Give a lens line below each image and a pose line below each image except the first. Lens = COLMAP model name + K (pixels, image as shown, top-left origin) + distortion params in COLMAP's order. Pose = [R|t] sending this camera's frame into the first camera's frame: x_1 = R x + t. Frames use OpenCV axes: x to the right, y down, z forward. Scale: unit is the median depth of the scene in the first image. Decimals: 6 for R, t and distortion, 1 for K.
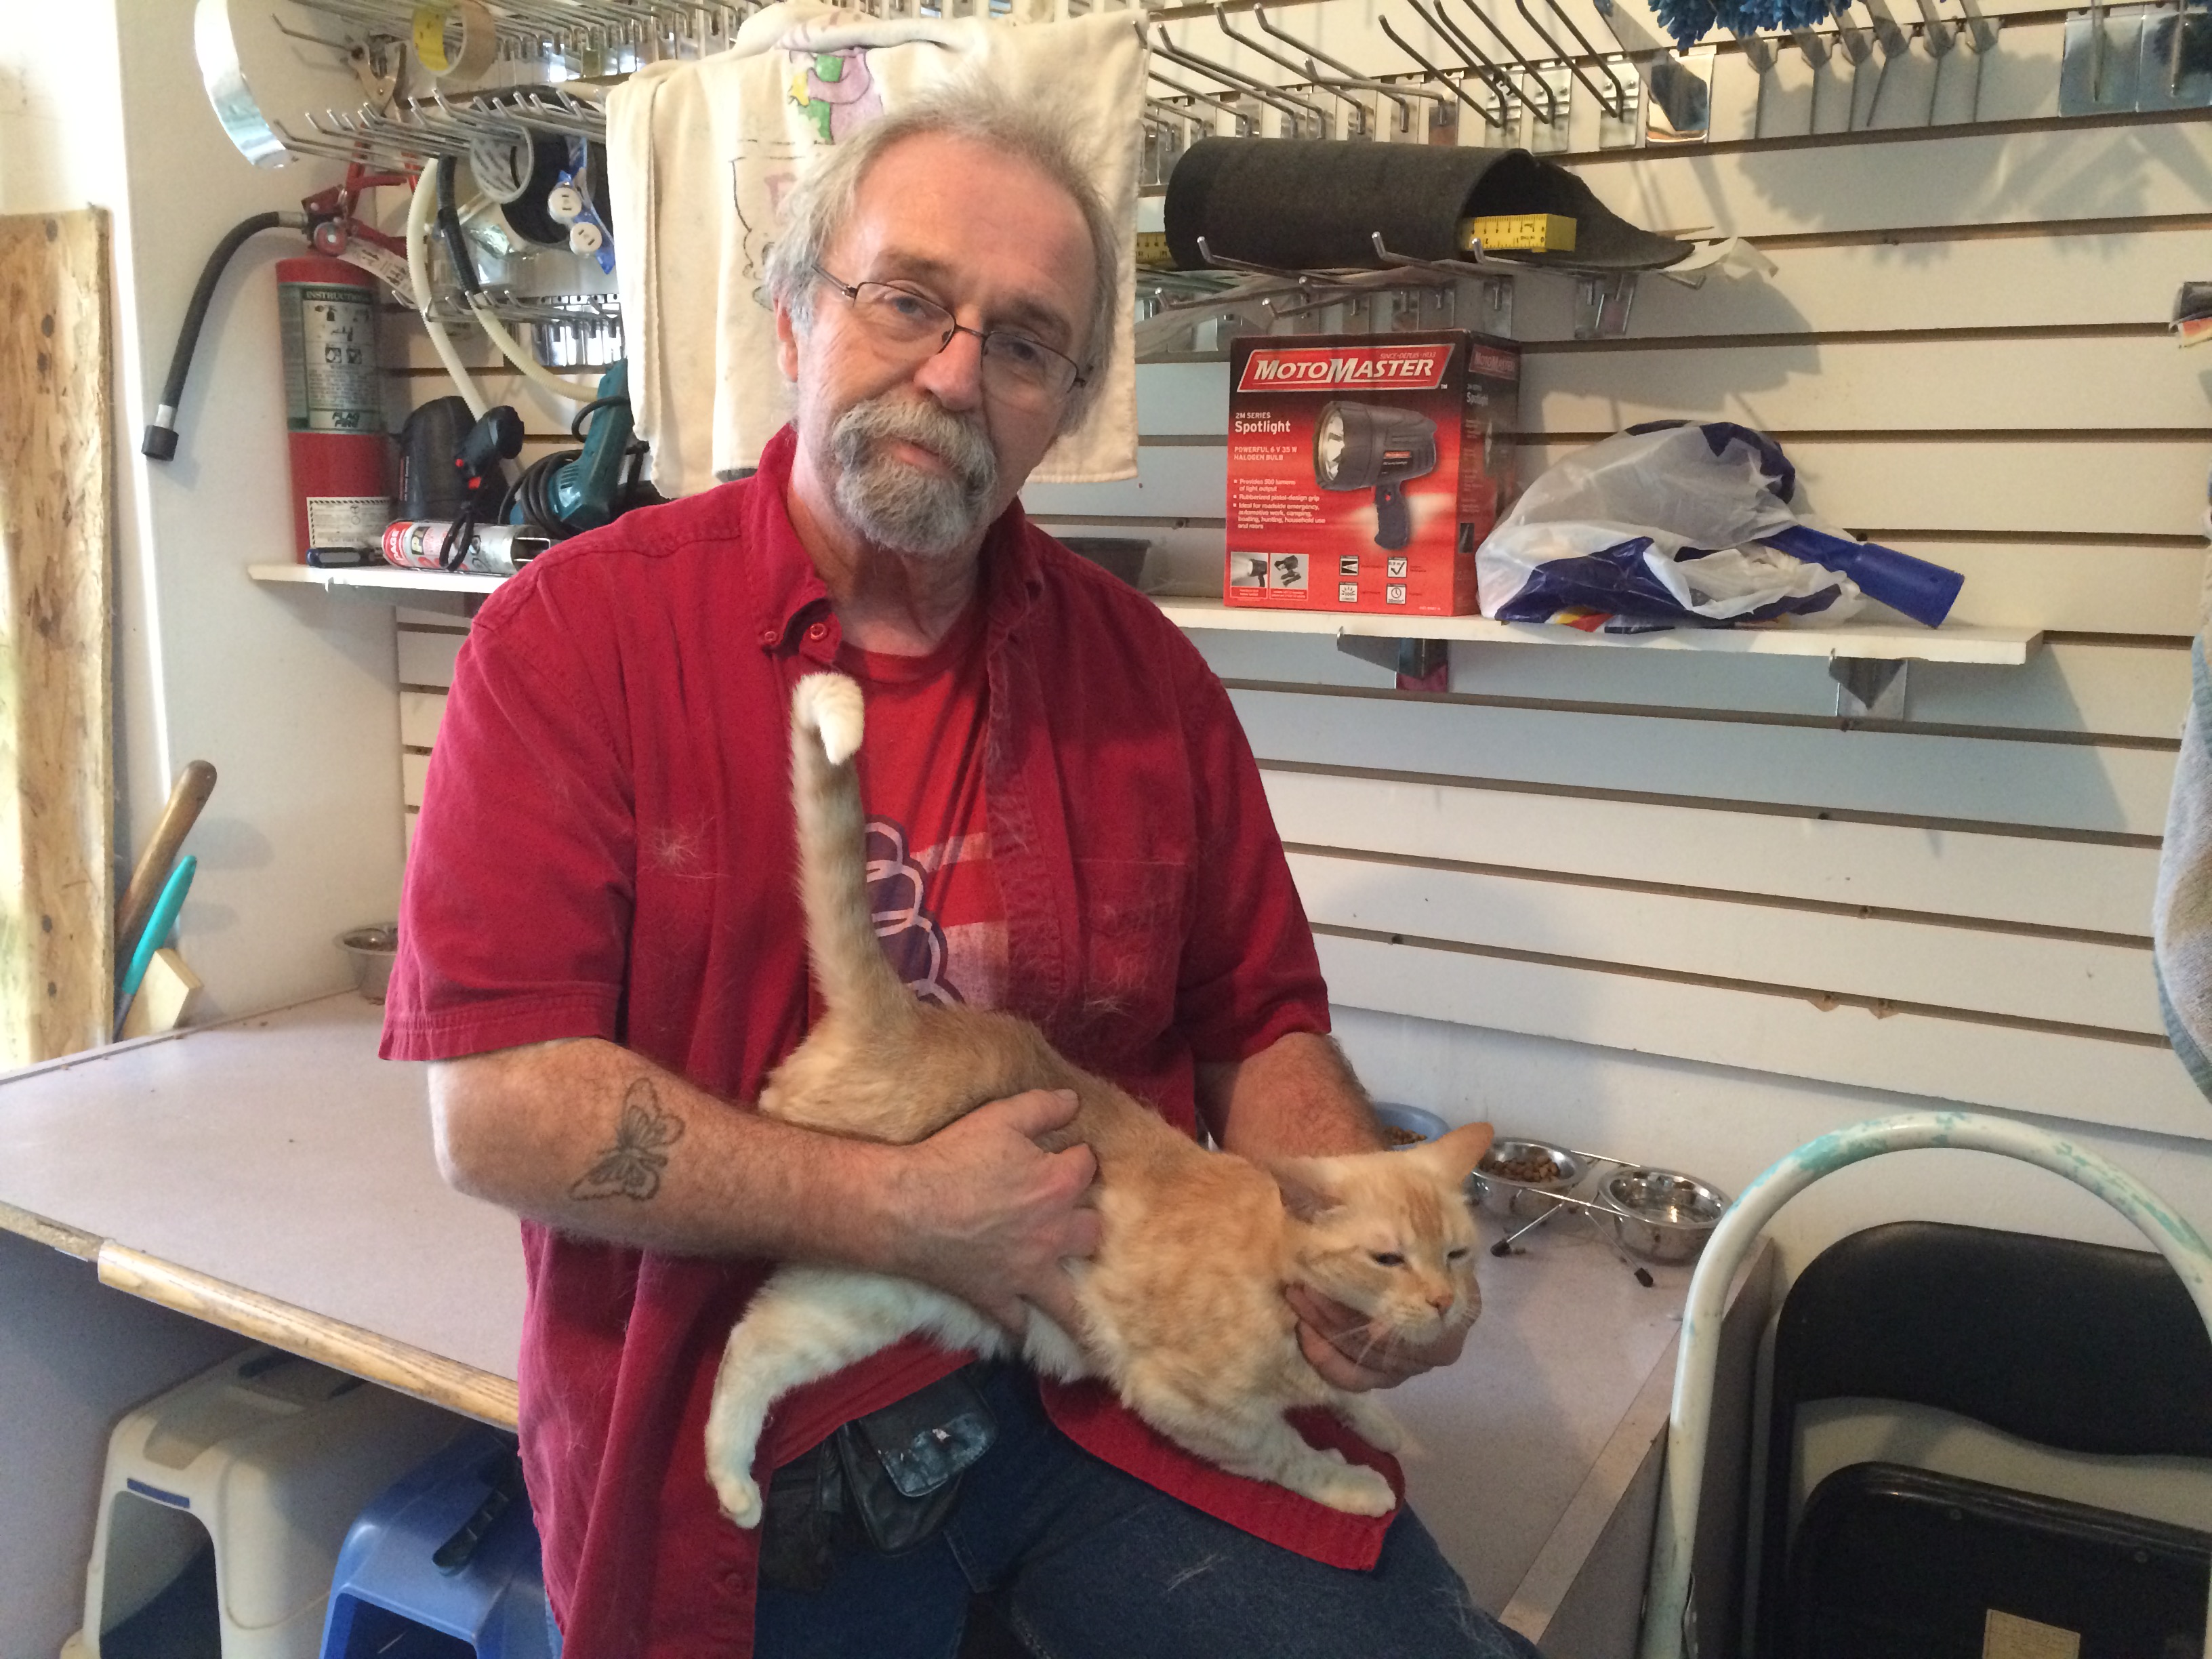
lens RADIAL K [[1896.2, 0, 1101.9], [0, 1896.2, 836.1], [0, 0, 1]] dist [0.058049, -0.076246]
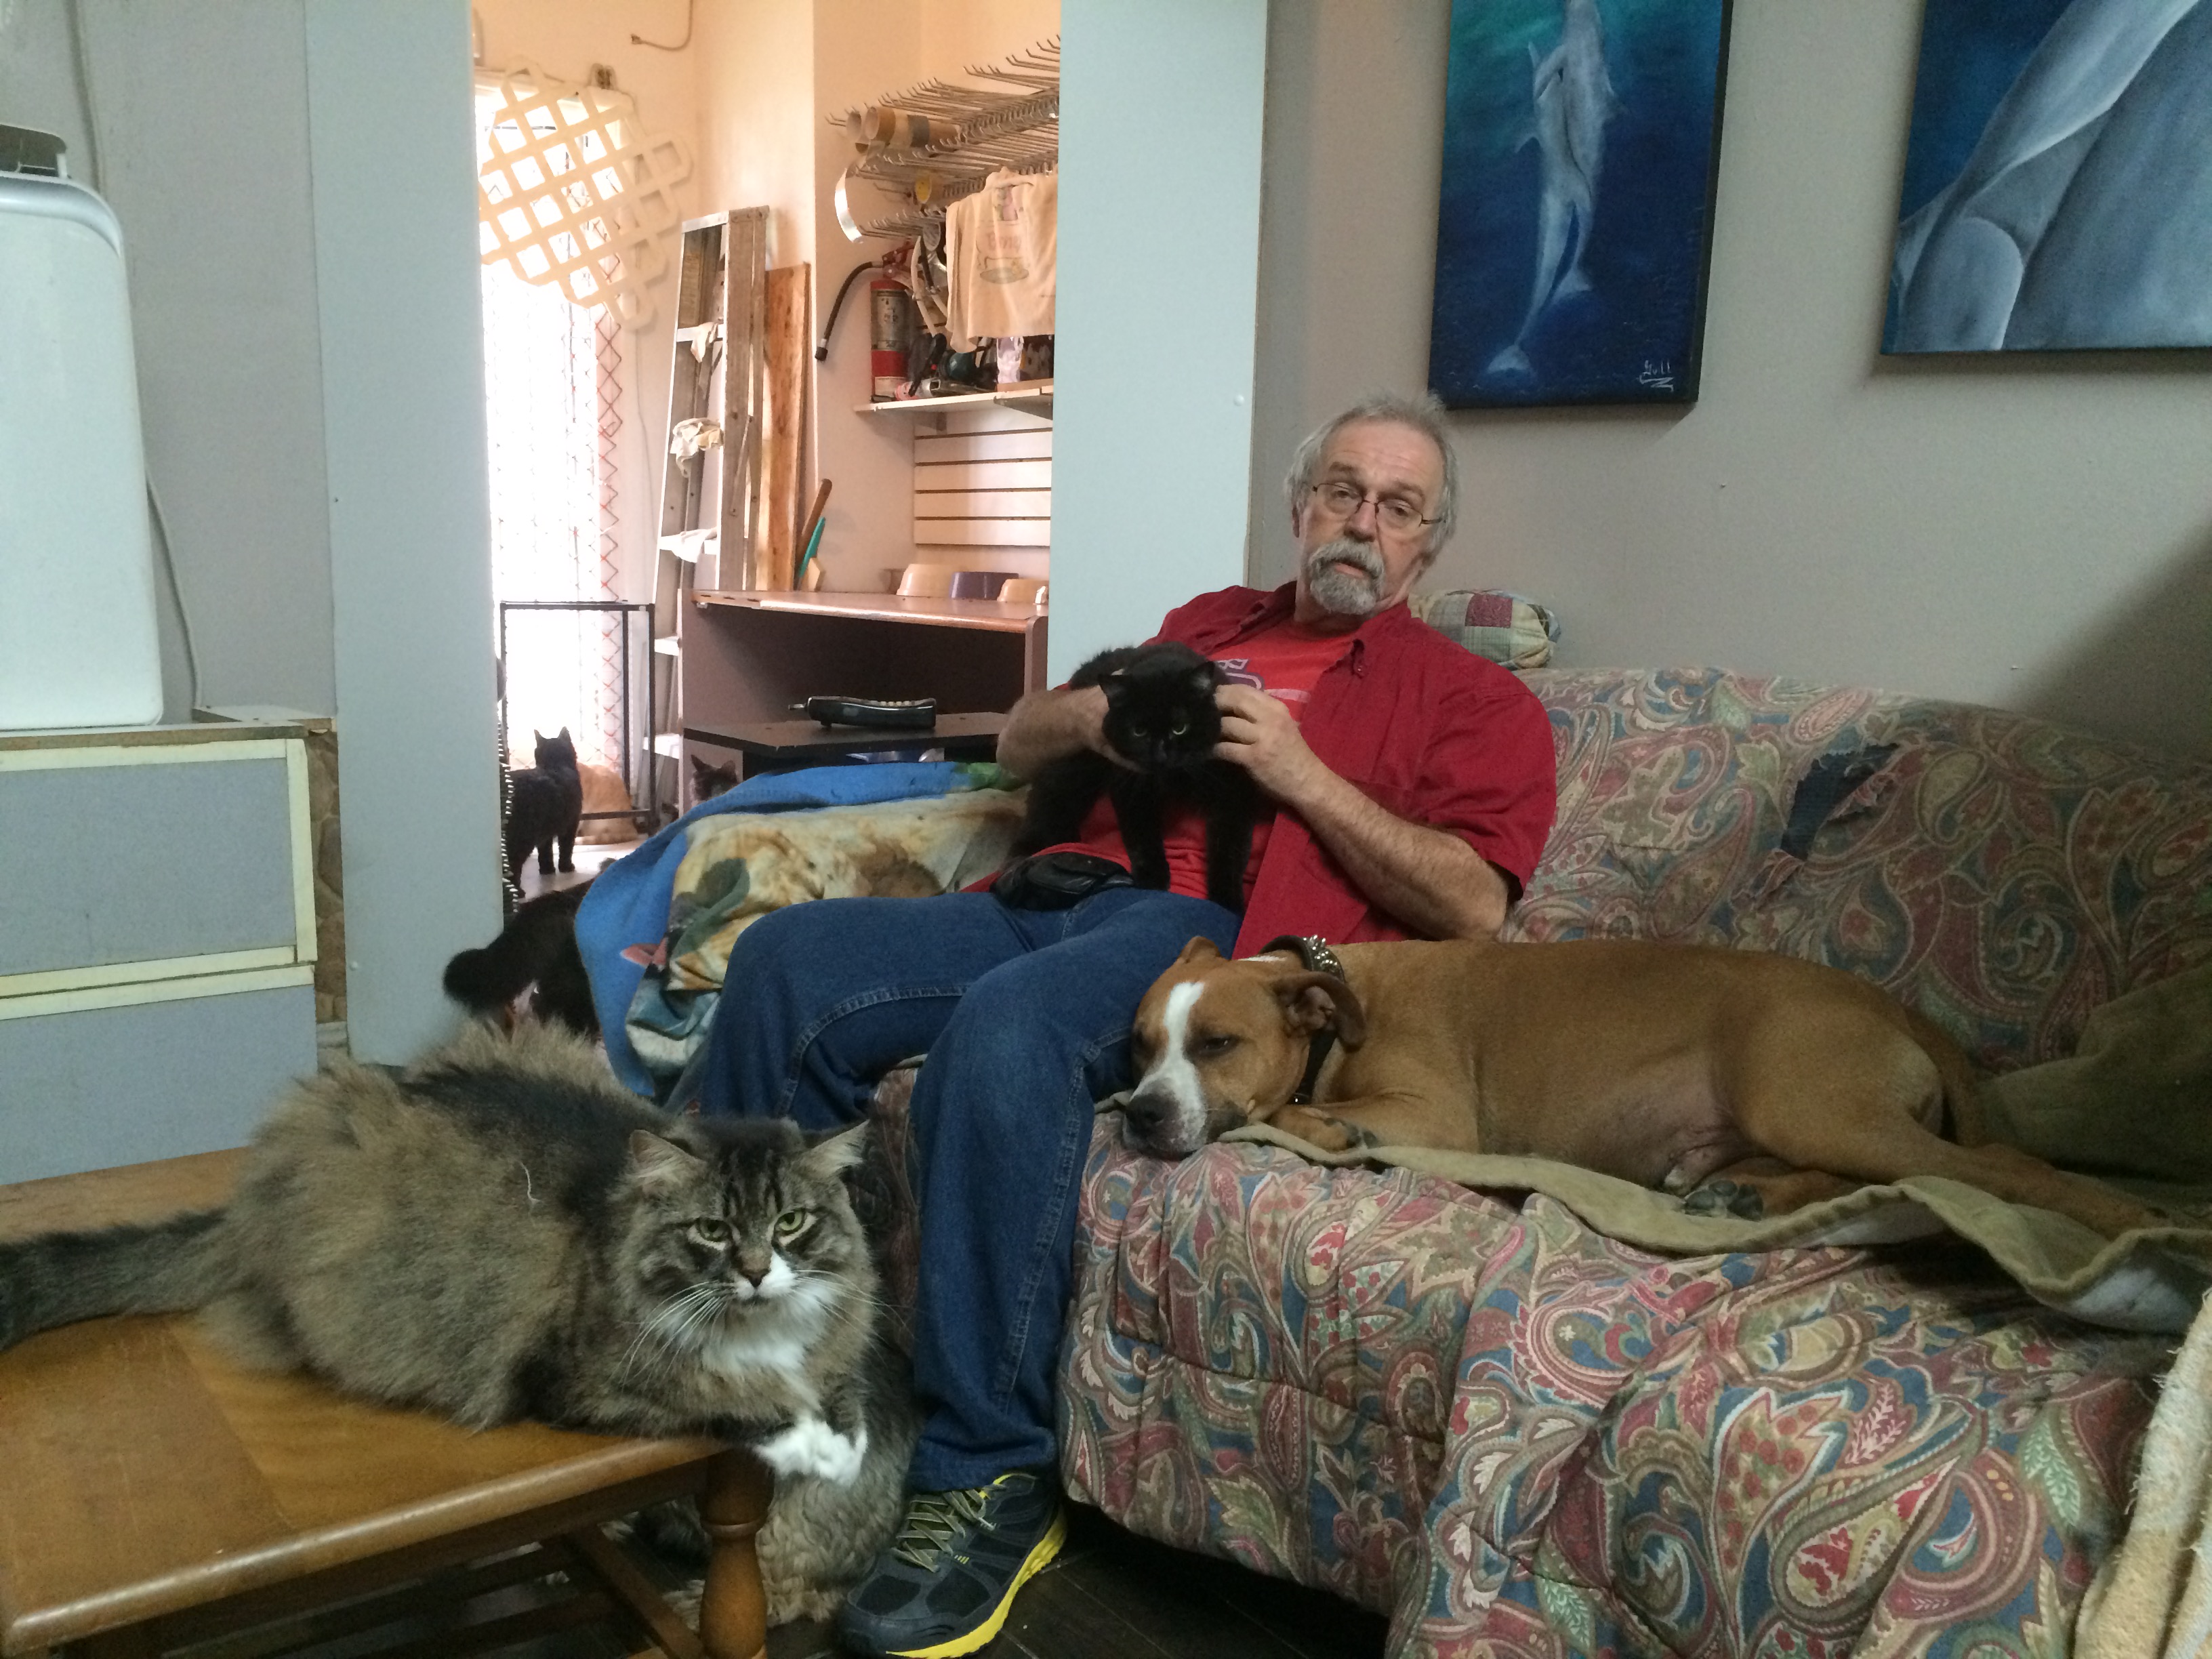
lens RADIAL K [[1896.2, 0, 1113.0], [0, 1896.2, 848.5], [0, 0, 1]] dist [0.058049, -0.076246]
pose [[0.920570, 0.060248, -0.385904, 0.871197], [-0.070898, 0.997393, -0.013411, 0.451680], [0.384090, 0.039706, 0.922442, -1.149572]]
